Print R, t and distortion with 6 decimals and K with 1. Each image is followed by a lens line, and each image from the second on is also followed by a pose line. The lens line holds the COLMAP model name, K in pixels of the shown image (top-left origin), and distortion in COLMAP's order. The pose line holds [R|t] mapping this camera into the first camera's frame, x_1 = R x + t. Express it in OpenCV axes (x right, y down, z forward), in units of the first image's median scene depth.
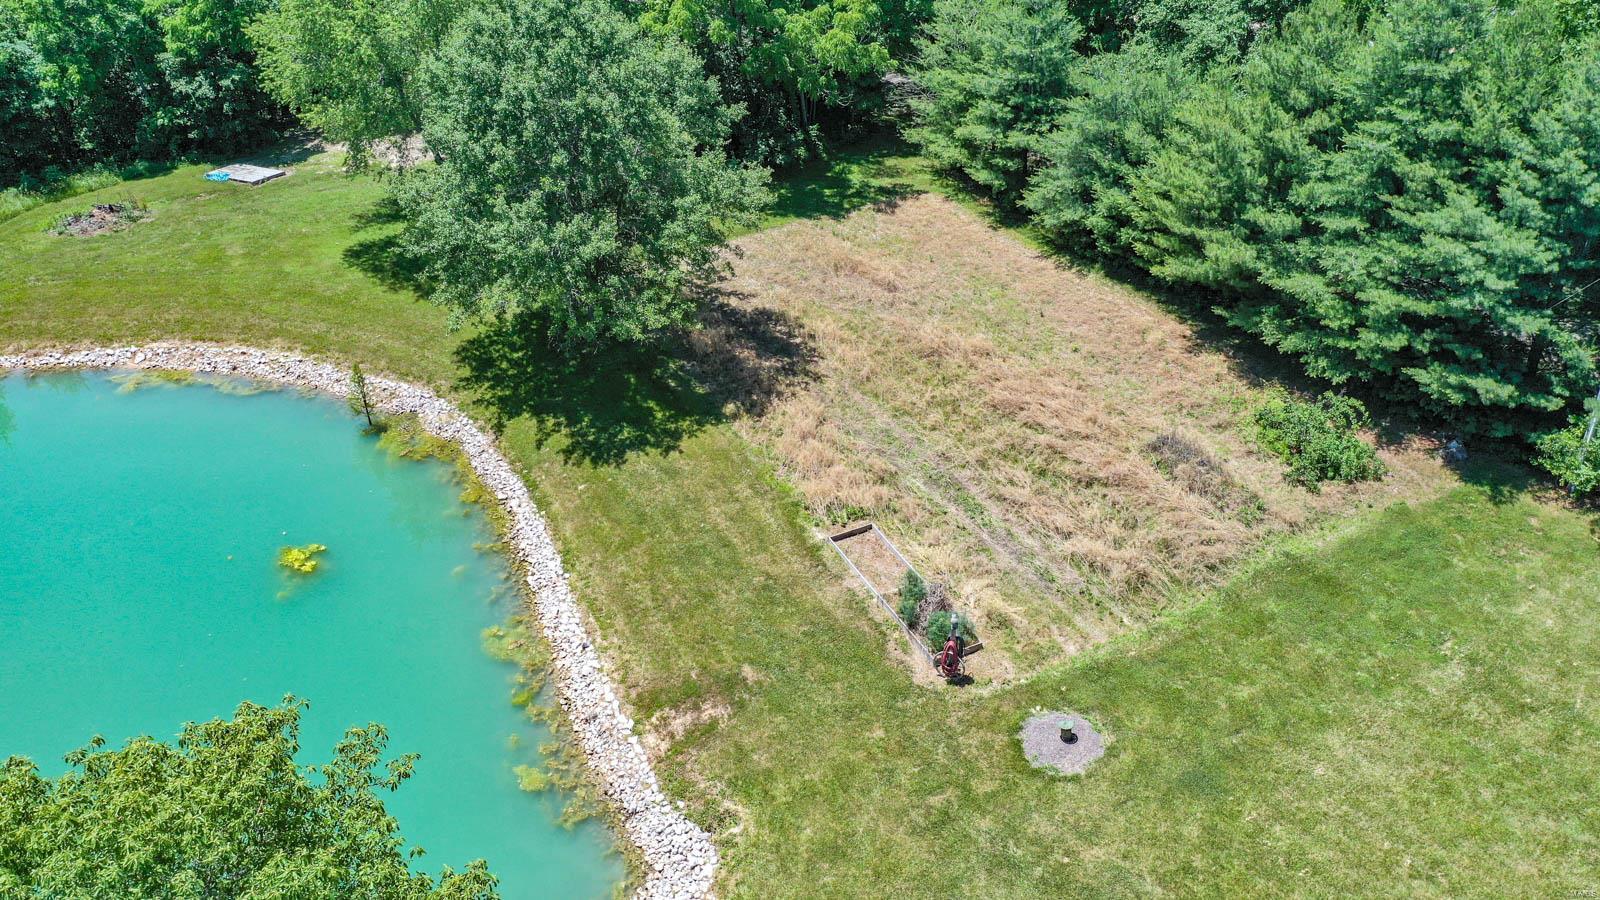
lens RADIAL K [[1270.7, 0, 794.7], [0, 1270.7, 449.9], [0, 0, 1]] dist [-0.013190, -0.003998]
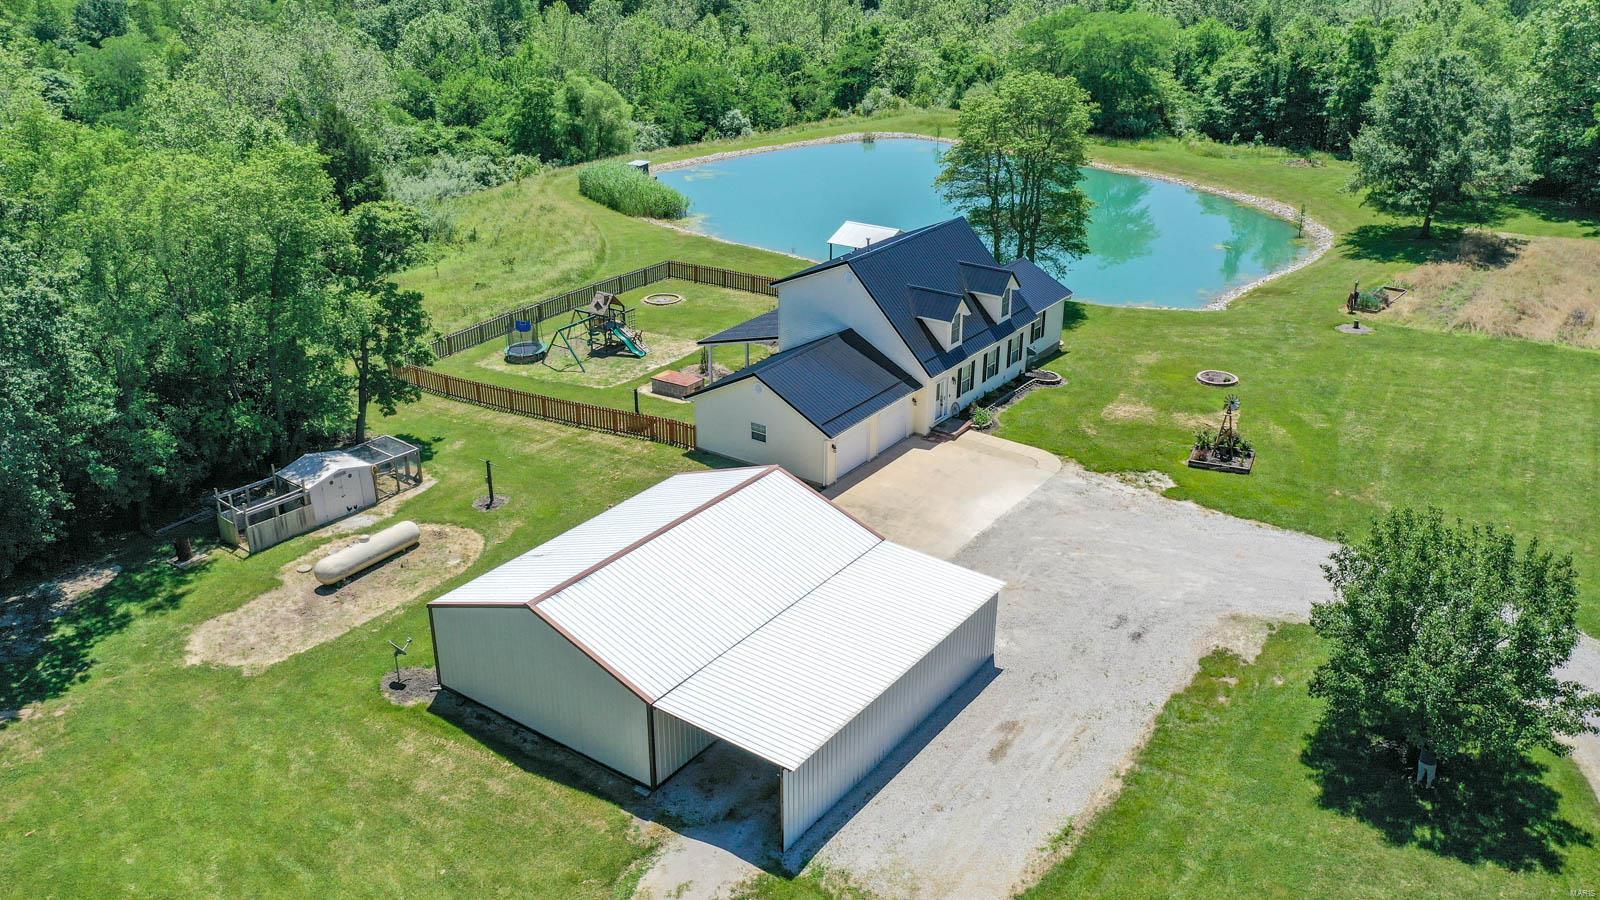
lens RADIAL K [[1290.2, 0, 799.2], [0, 1290.2, 440.1], [0, 0, 1]] dist [0.003255, 0.001953]
pose [[0.411195, 0.370099, -0.833034, 1.342165], [-0.500822, 0.855305, 0.132781, 0.433598], [0.761640, 0.362603, 0.537051, -0.734686]]
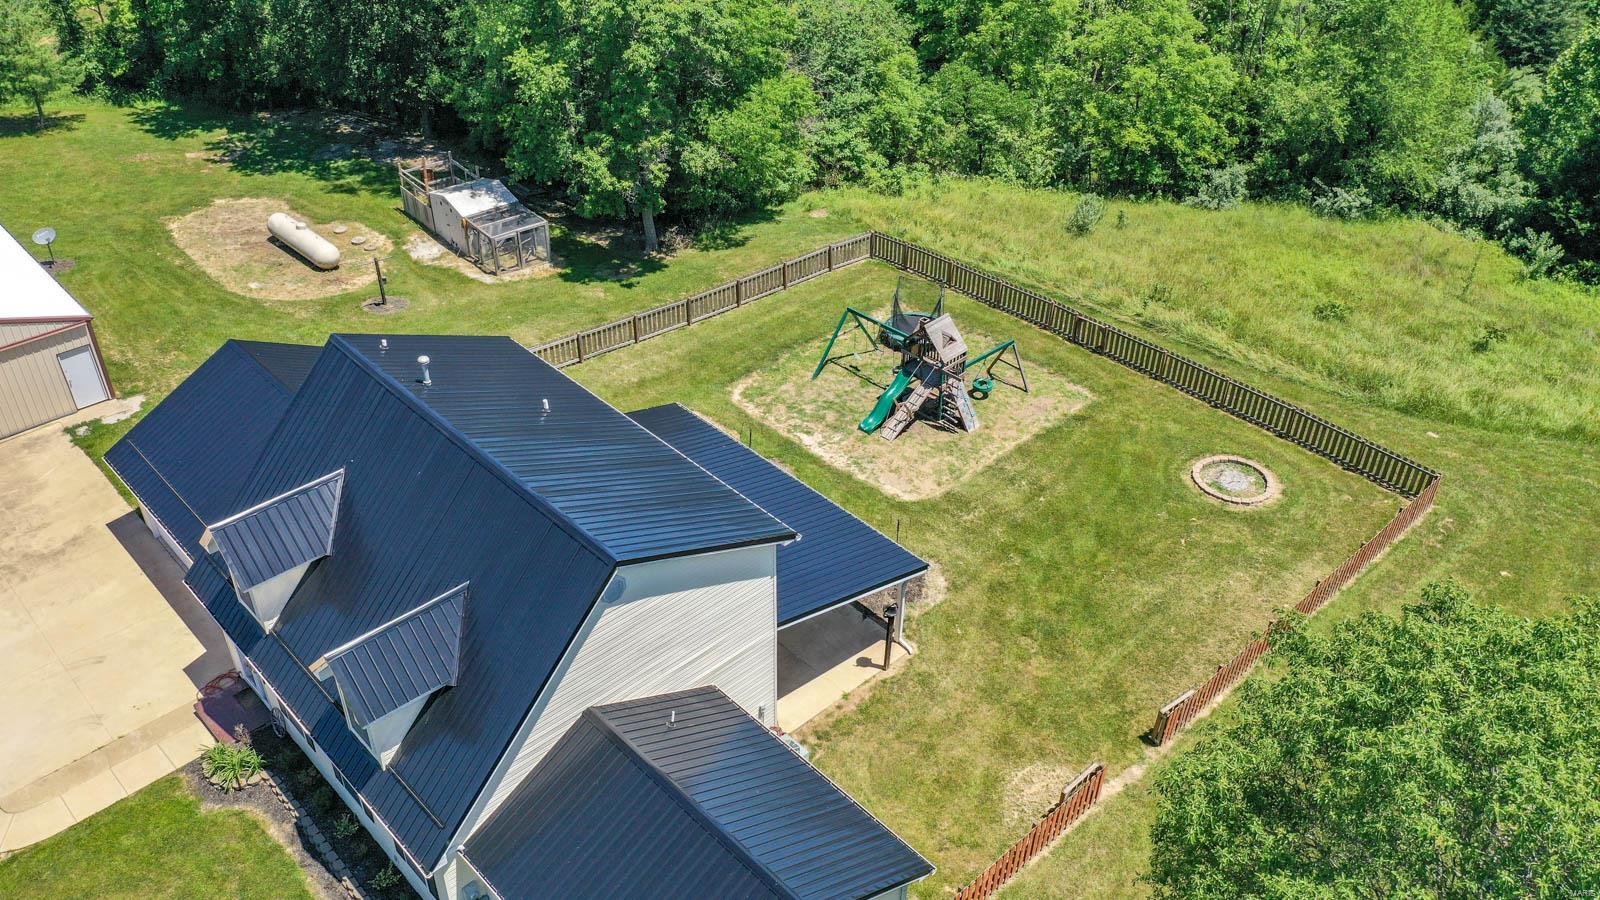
lens RADIAL K [[1290.2, 0, 799.2], [0, 1290.2, 440.1], [0, 0, 1]] dist [0.003255, 0.001953]
pose [[-0.974760, 0.131753, -0.180232, 0.078130], [-0.117789, 0.382285, 0.916506, -0.192251], [0.189653, 0.914603, -0.357117, 0.284497]]
